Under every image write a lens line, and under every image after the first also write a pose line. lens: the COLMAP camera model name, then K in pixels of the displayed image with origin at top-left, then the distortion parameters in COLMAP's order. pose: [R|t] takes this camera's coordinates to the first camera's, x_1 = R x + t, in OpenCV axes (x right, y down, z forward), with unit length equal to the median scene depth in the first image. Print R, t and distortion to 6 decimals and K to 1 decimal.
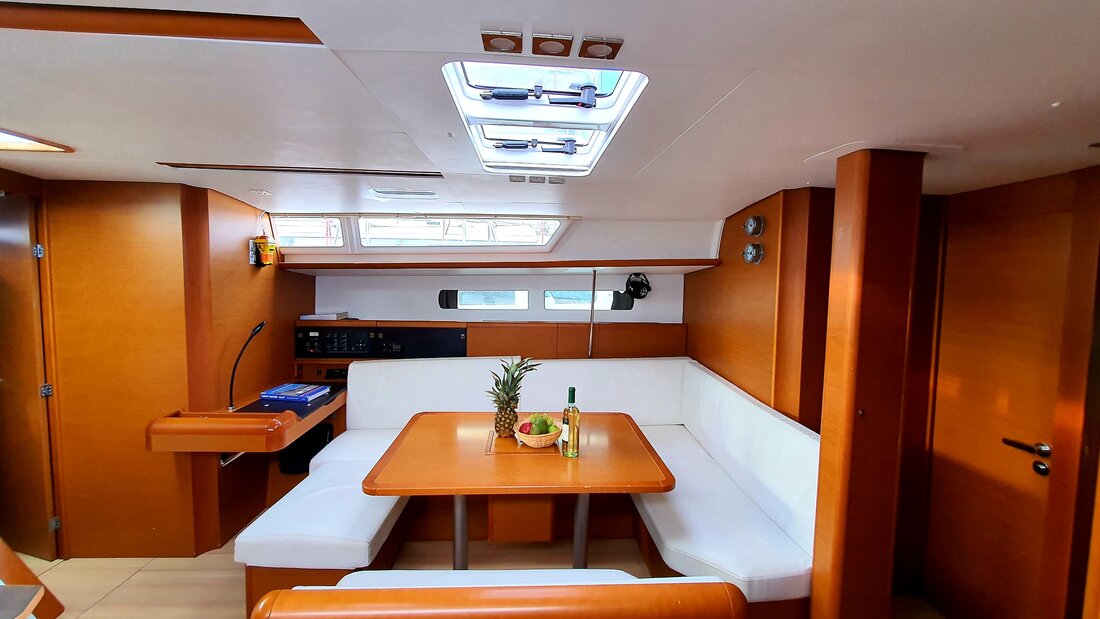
lens RADIAL K [[444.5, 0, 548.0], [0, 444.5, 305.5], [0, 0, 1]] dist [0.004753, -0.002019]
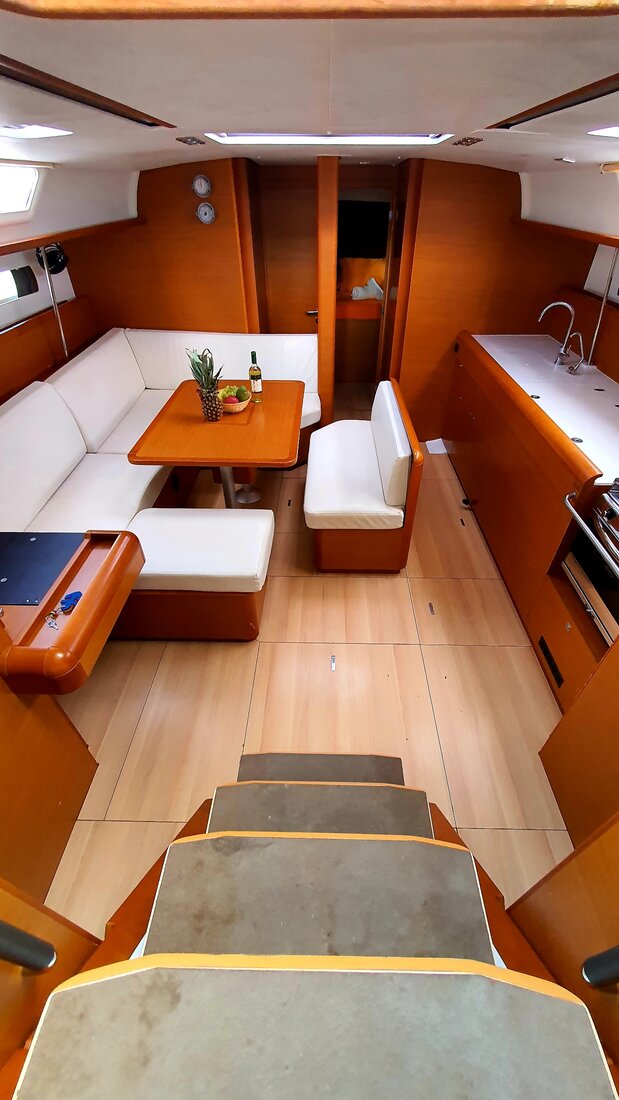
lens RADIAL K [[444.5, 0, 320.2], [0, 444.5, 551.8], [0, 0, 1]] dist [0.004753, -0.002019]
pose [[0.059192, -0.652159, 0.755768, -0.935434], [0.079118, 0.757778, 0.647698, -0.150120], [-0.995106, 0.021456, 0.096452, 0.458558]]
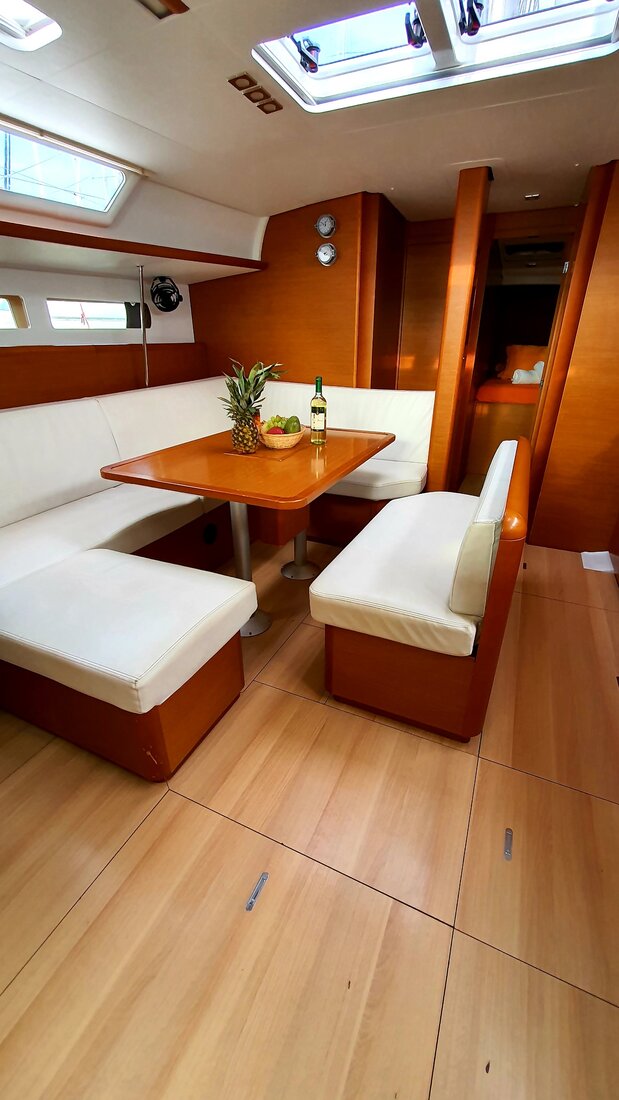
lens RADIAL K [[444.5, 0, 321.6], [0, 444.5, 547.1], [0, 0, 1]] dist [0.004753, -0.002019]
pose [[0.448488, -0.396782, 0.800888, -0.633886], [0.074680, 0.909562, 0.408802, 0.083749], [-0.890663, -0.123533, 0.437560, 0.332471]]
